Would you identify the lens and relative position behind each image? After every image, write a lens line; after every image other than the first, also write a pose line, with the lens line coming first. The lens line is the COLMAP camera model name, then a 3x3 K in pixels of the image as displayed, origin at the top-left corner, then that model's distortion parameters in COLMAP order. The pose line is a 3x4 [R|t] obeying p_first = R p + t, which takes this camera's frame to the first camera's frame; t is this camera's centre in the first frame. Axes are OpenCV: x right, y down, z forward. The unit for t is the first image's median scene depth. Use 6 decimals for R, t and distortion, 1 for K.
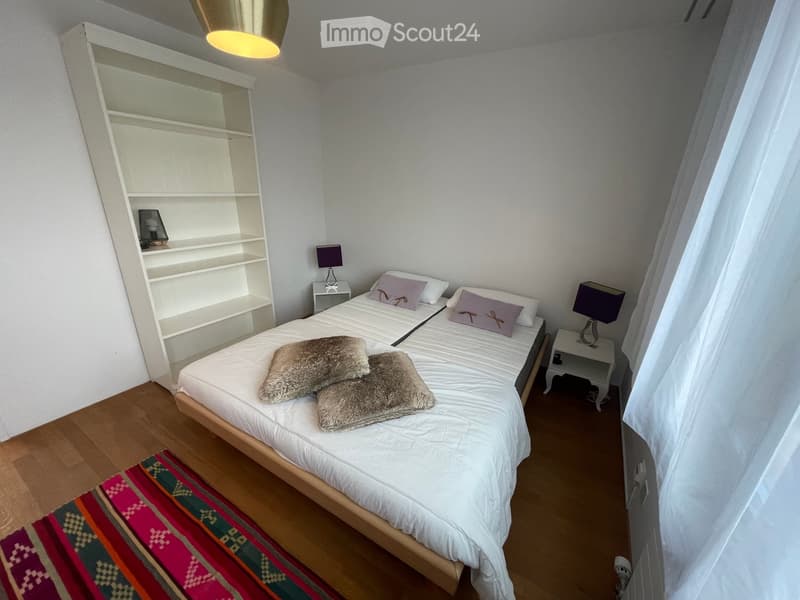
lens RADIAL K [[323.3, 0, 399.9], [0, 323.3, 301.0], [0, 0, 1]] dist [-0.001025, -0.000368]
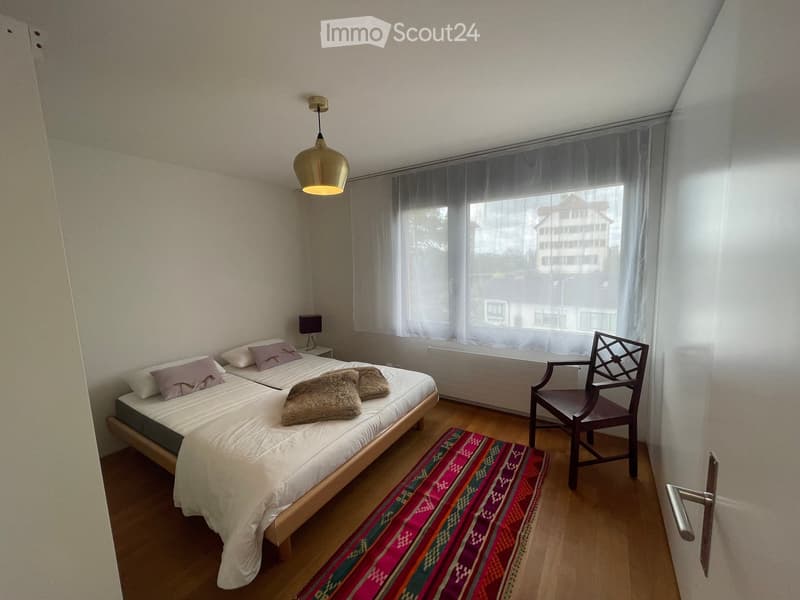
lens RADIAL K [[323.3, 0, 399.9], [0, 323.3, 301.0], [0, 0, 1]] dist [-0.001025, -0.000368]
pose [[0.015149, -0.155366, 0.987741, -1.097810], [0.368332, 0.919253, 0.138944, -0.174170], [-0.929571, 0.361712, 0.071152, 0.355422]]
